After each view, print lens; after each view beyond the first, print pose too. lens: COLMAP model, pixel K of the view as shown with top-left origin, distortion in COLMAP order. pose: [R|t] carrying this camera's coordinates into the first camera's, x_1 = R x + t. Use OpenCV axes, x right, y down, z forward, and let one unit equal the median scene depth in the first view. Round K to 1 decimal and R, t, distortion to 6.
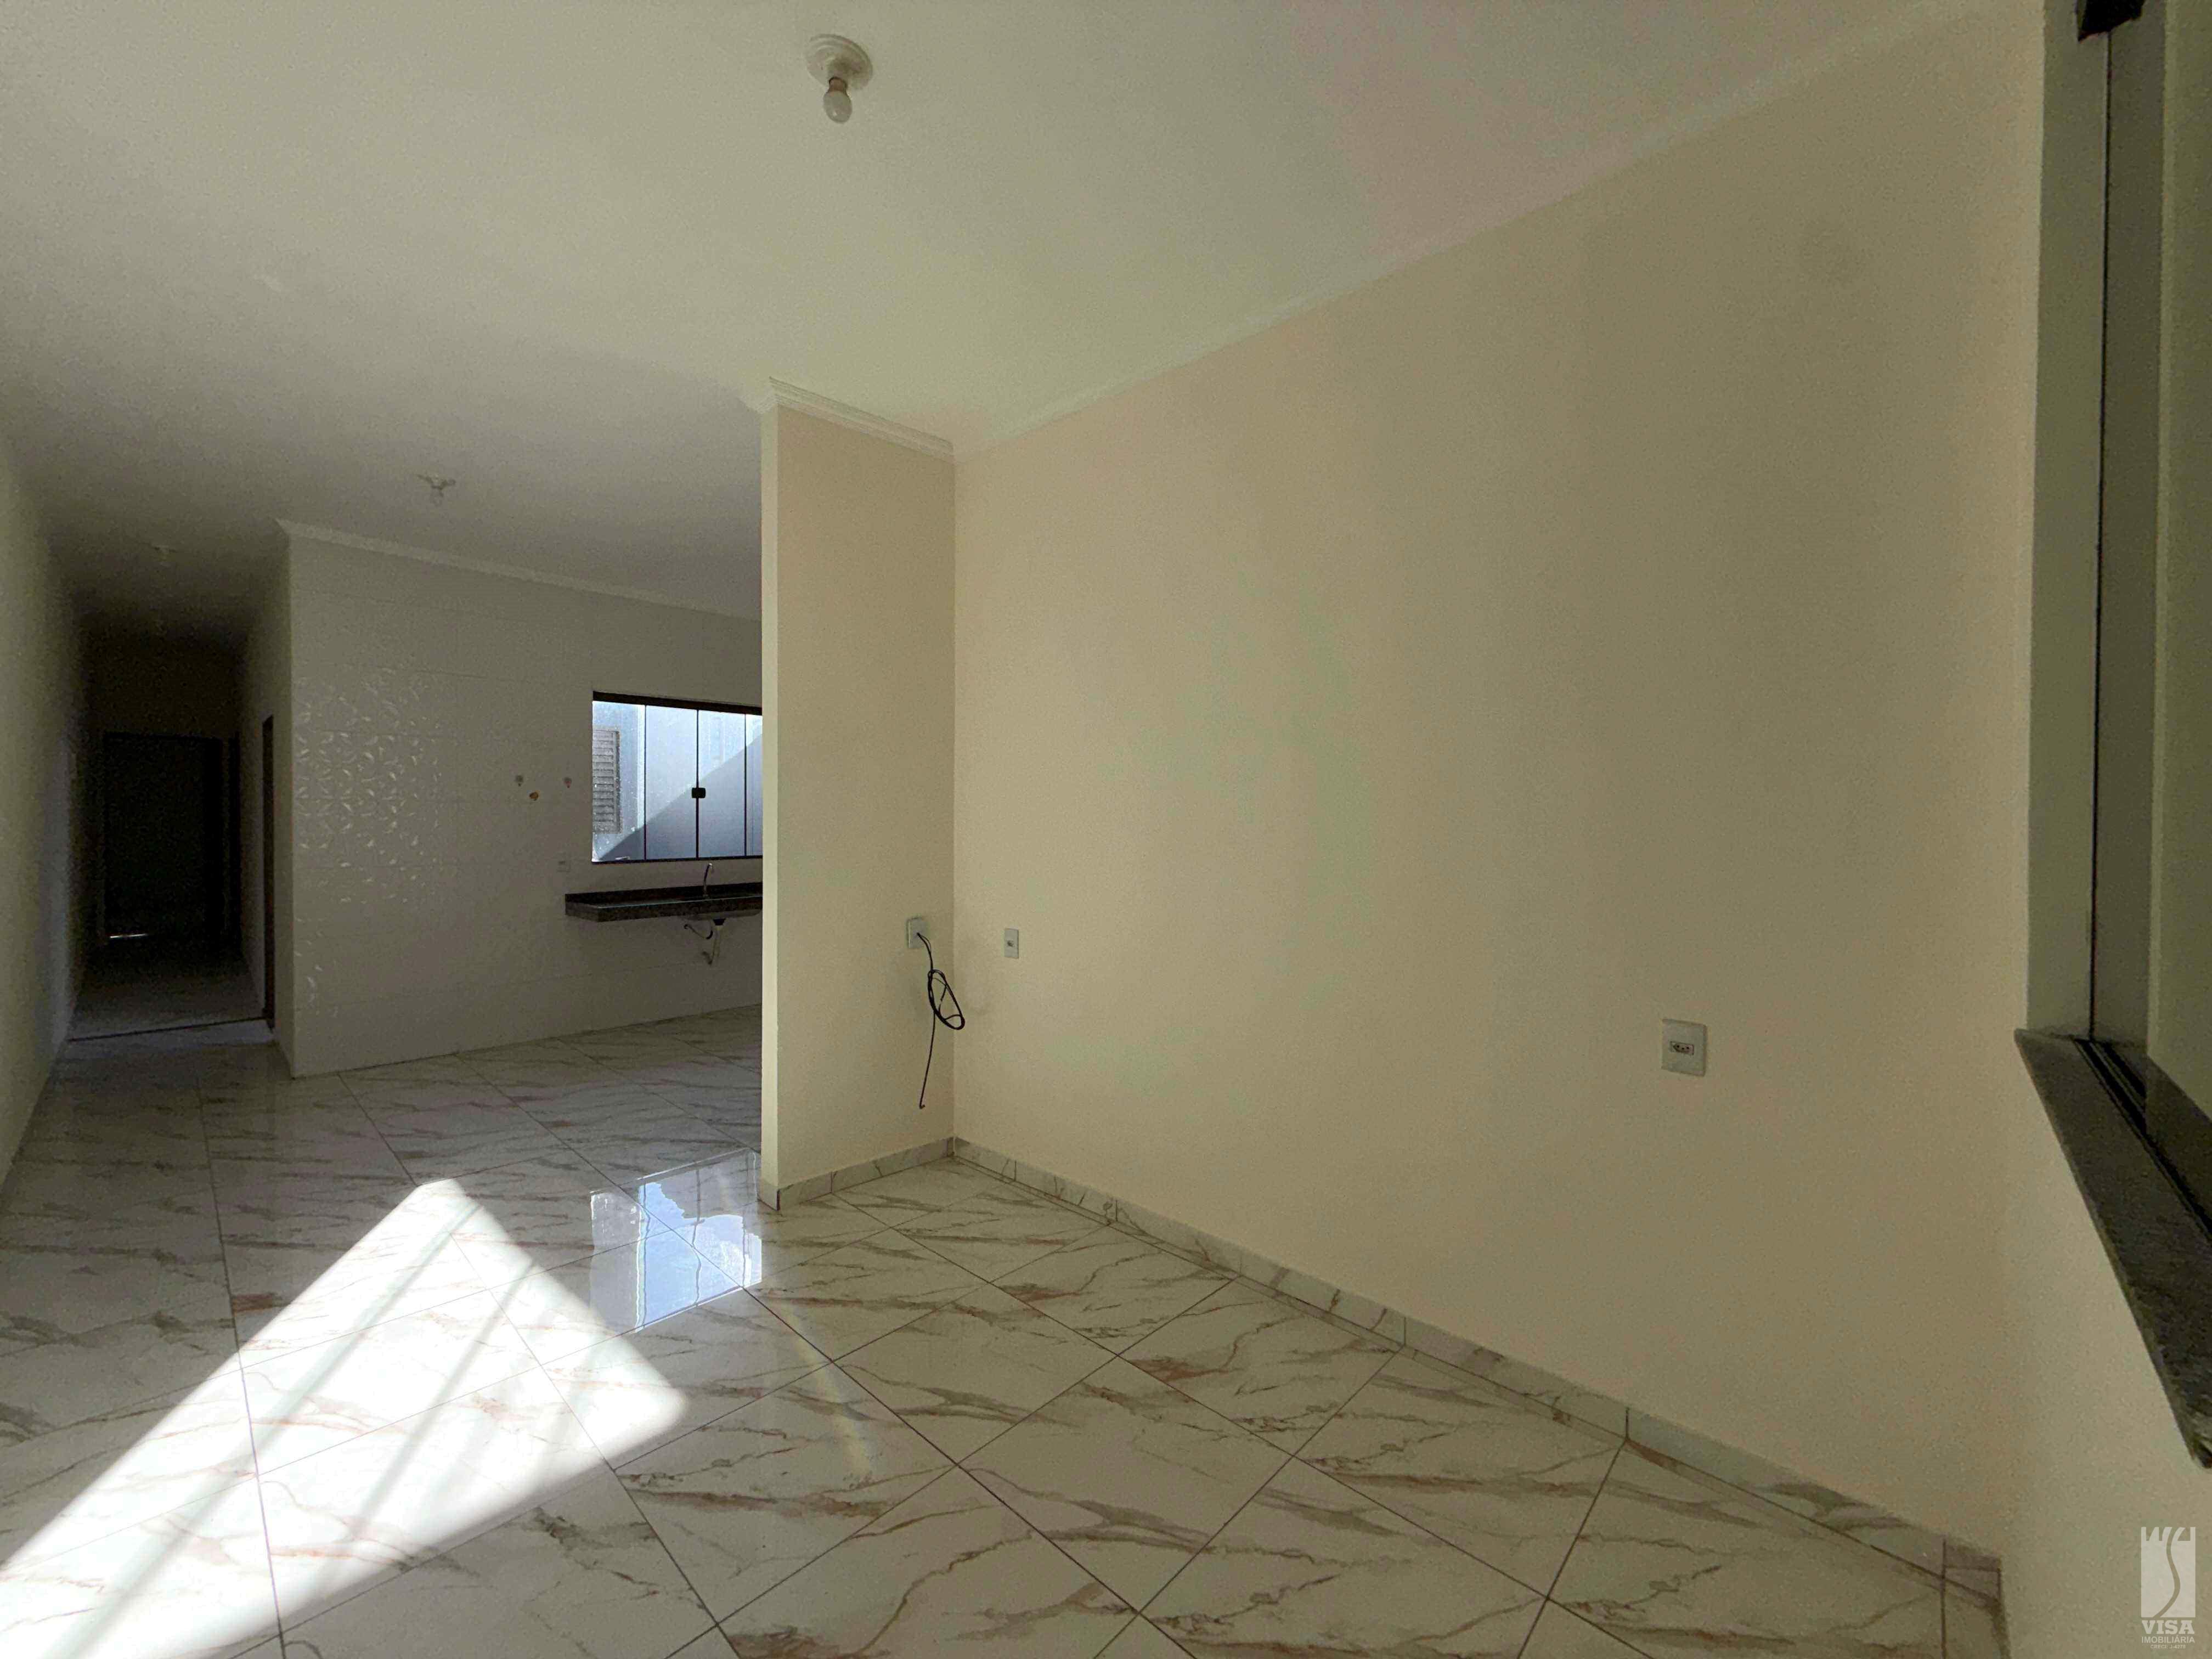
lens RADIAL K [[884.0, 0, 1098.0], [0, 884.0, 819.9], [0, 0, 1]] dist [0.001762, 0.000650]
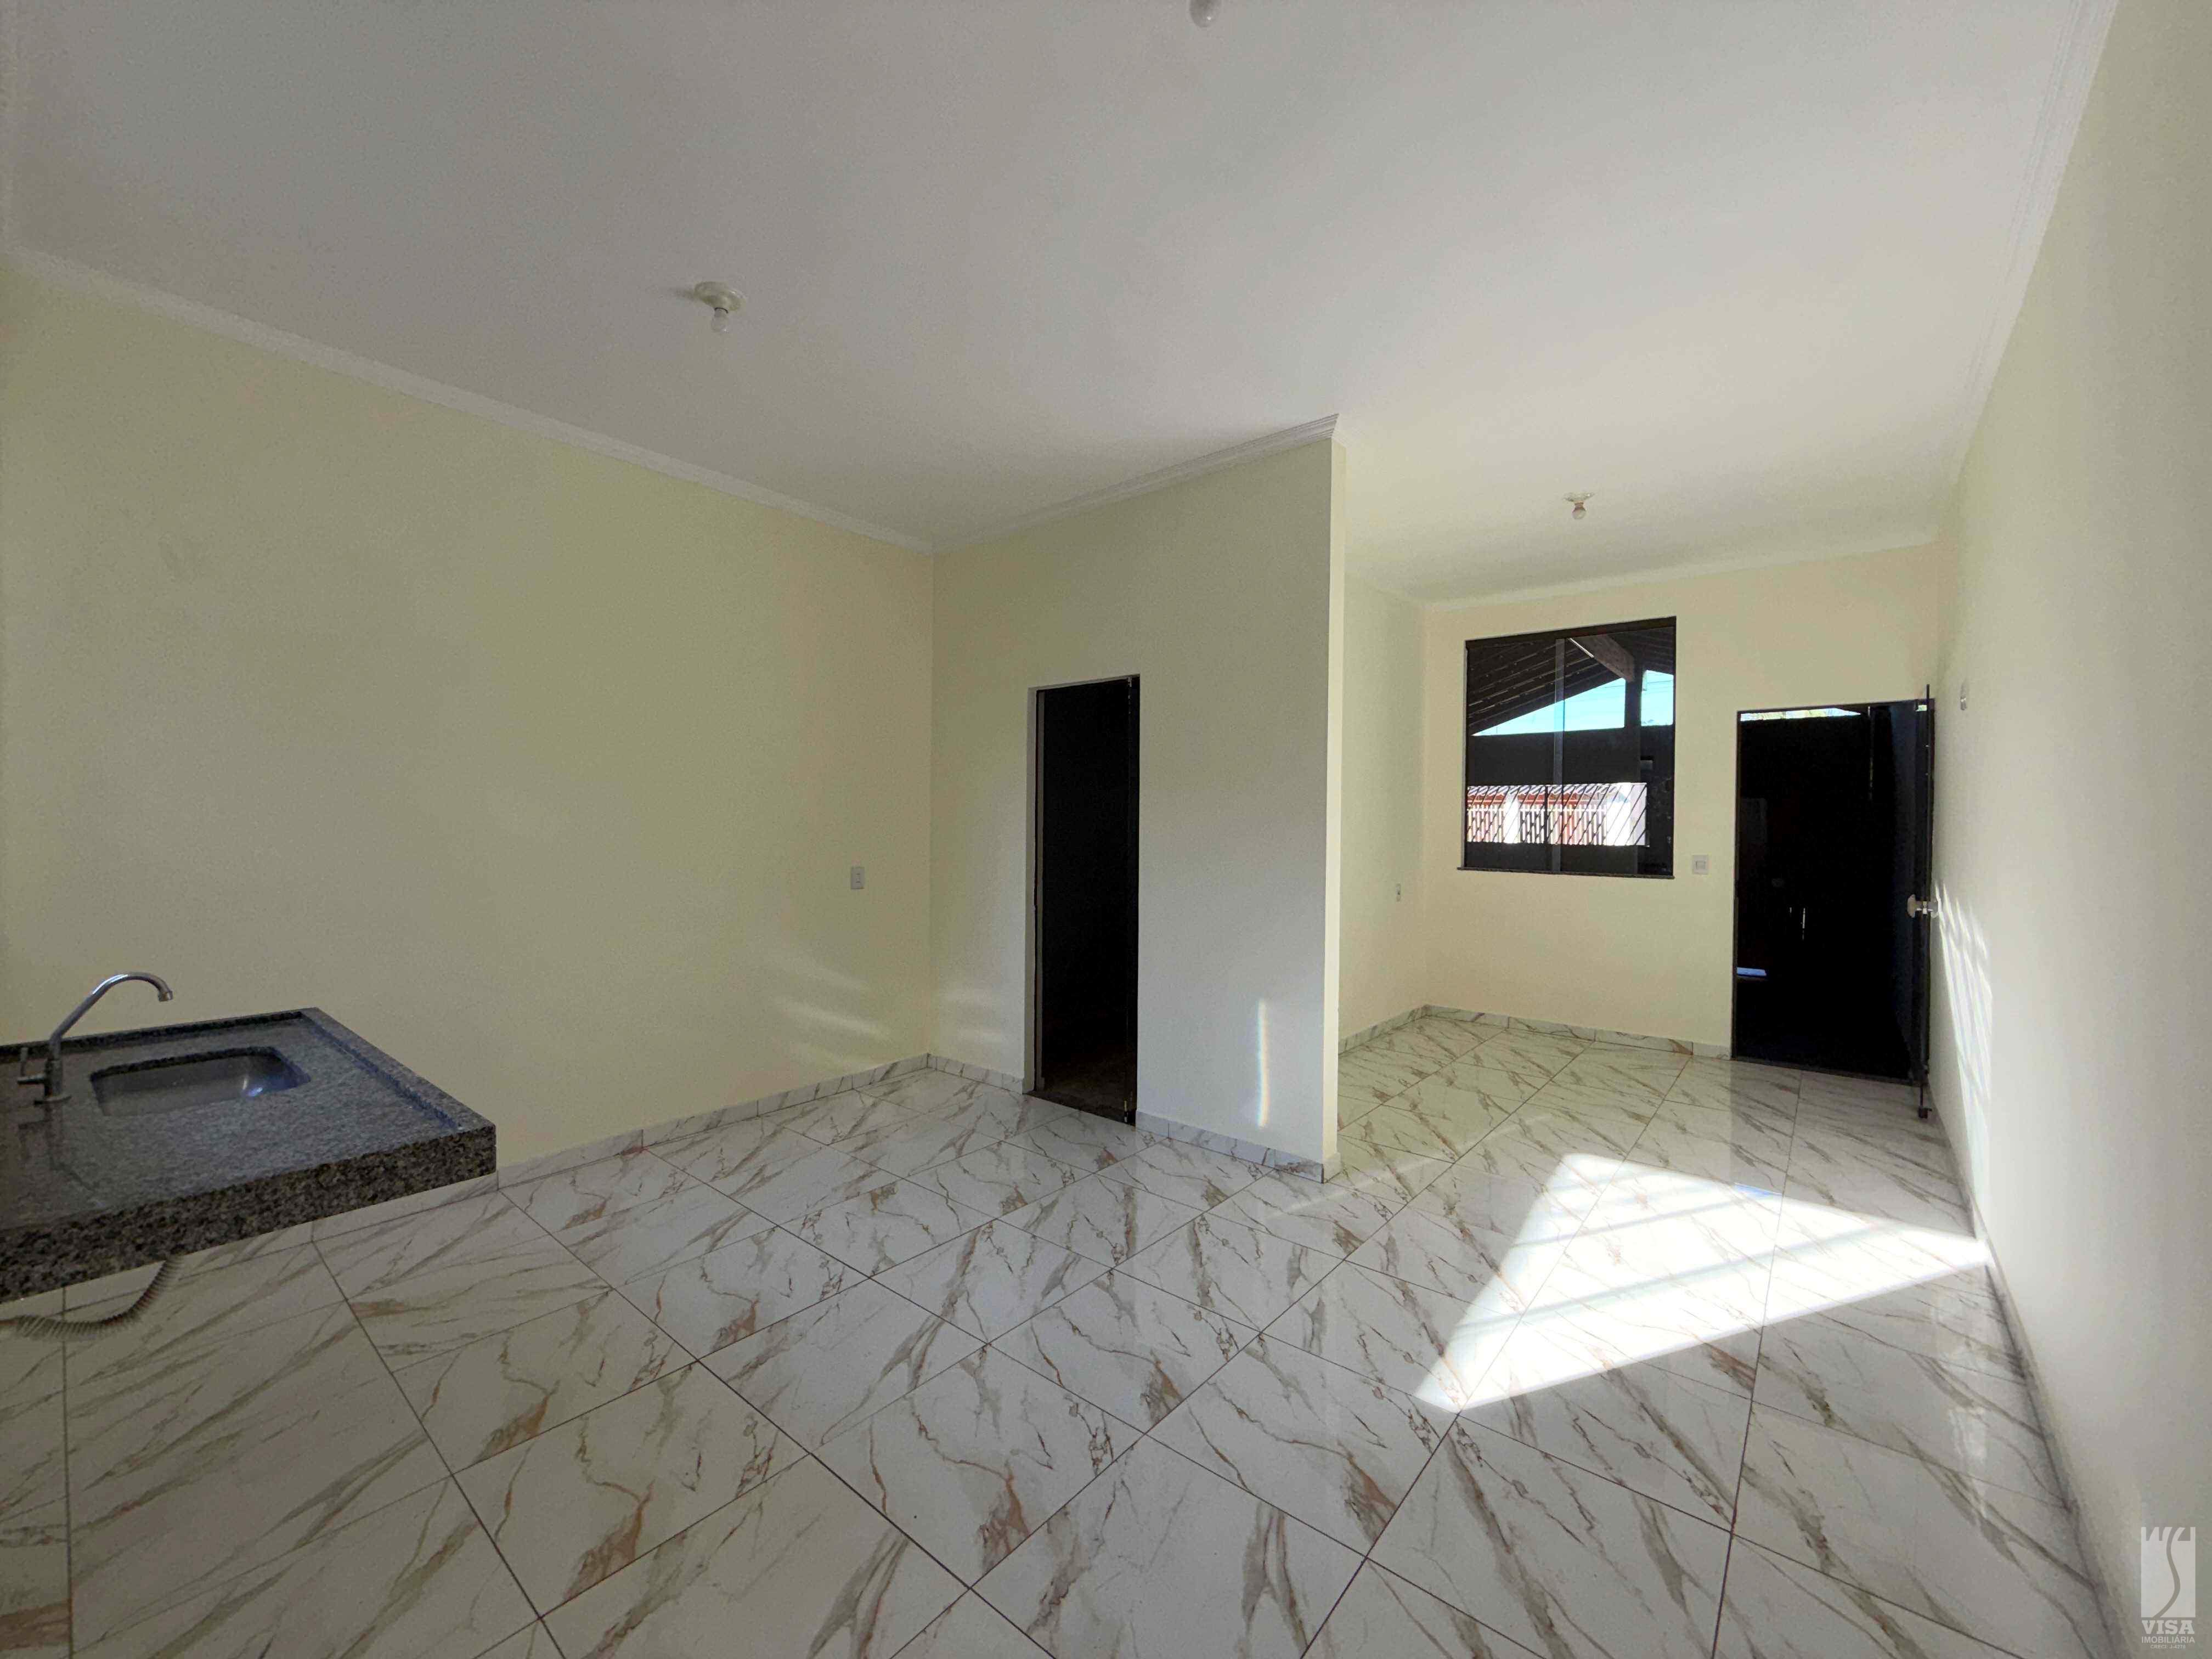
lens RADIAL K [[884.0, 0, 1106.0], [0, 884.0, 847.6], [0, 0, 1]] dist [0.001762, 0.000650]
pose [[-0.062890, -0.035832, 0.997377, -1.322582], [-0.005148, 0.999354, 0.035578, -0.004534], [-0.998007, -0.002897, -0.063033, 1.252485]]
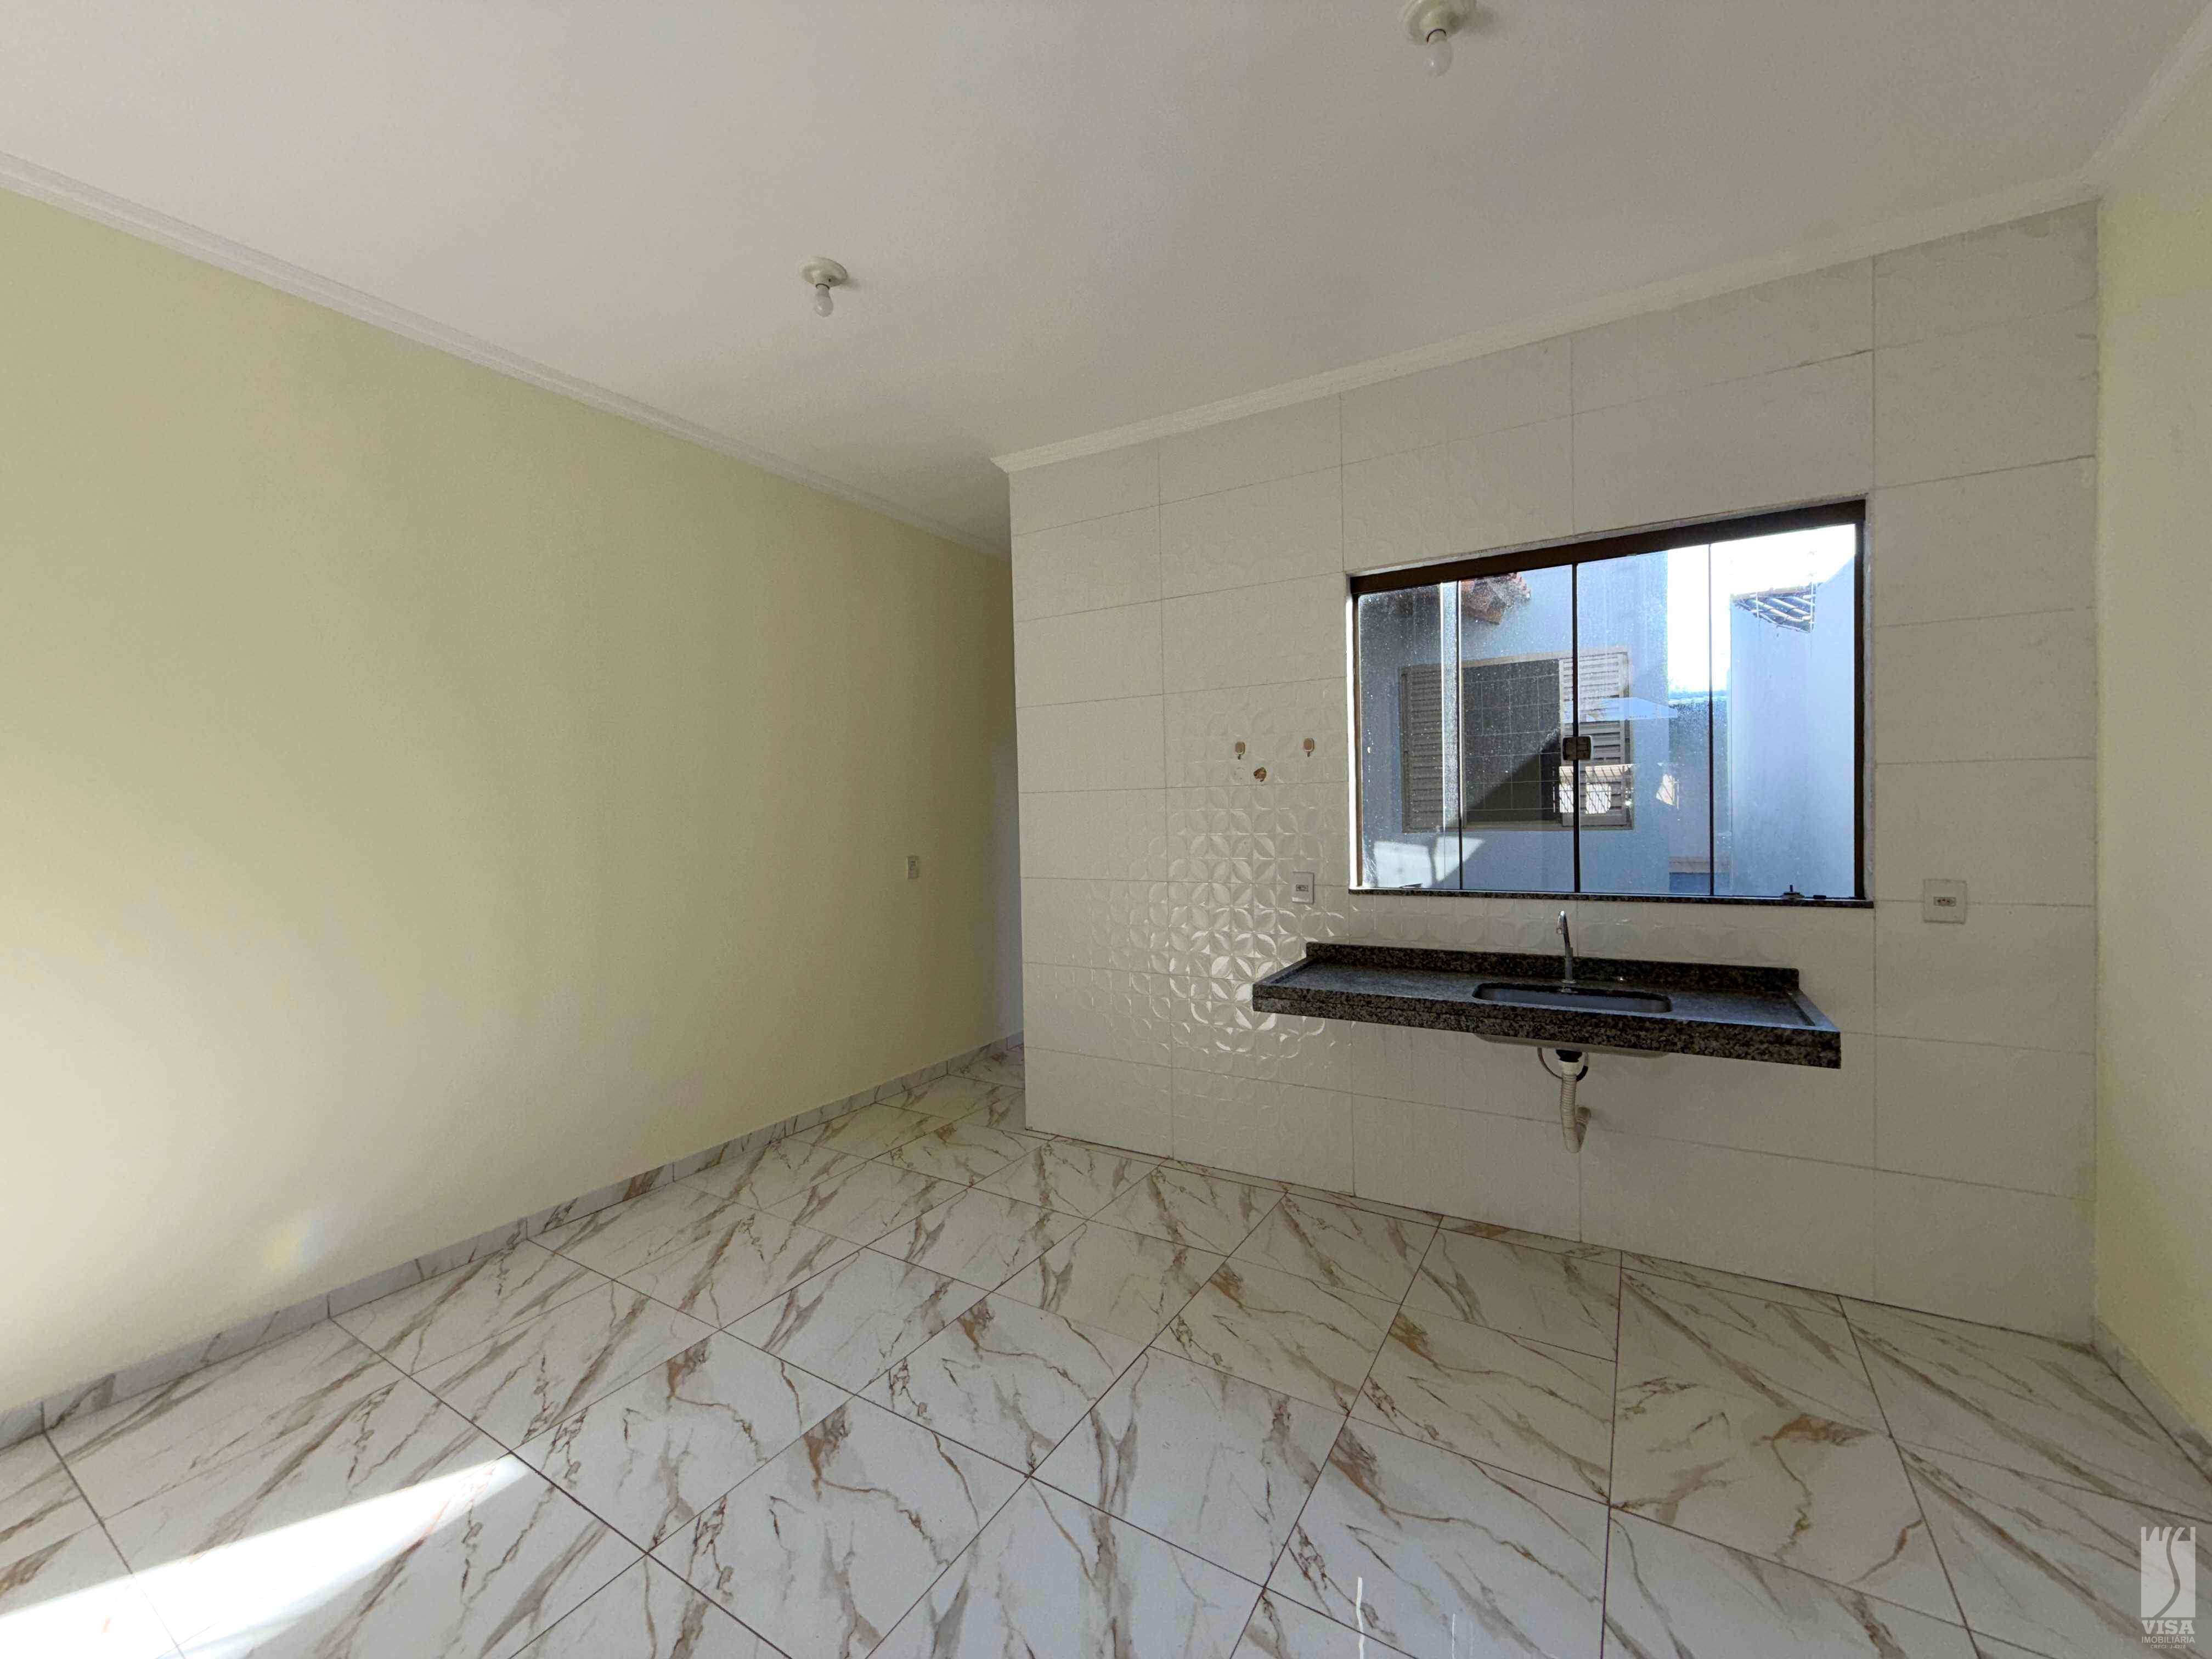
lens RADIAL K [[884.0, 0, 1102.9], [0, 884.0, 823.8], [0, 0, 1]] dist [0.001762, 0.000650]
pose [[0.203054, 0.007151, -0.979141, -0.113567], [0.019713, 0.999741, 0.011390, -0.003056], [0.978969, -0.021615, 0.202860, 1.242028]]
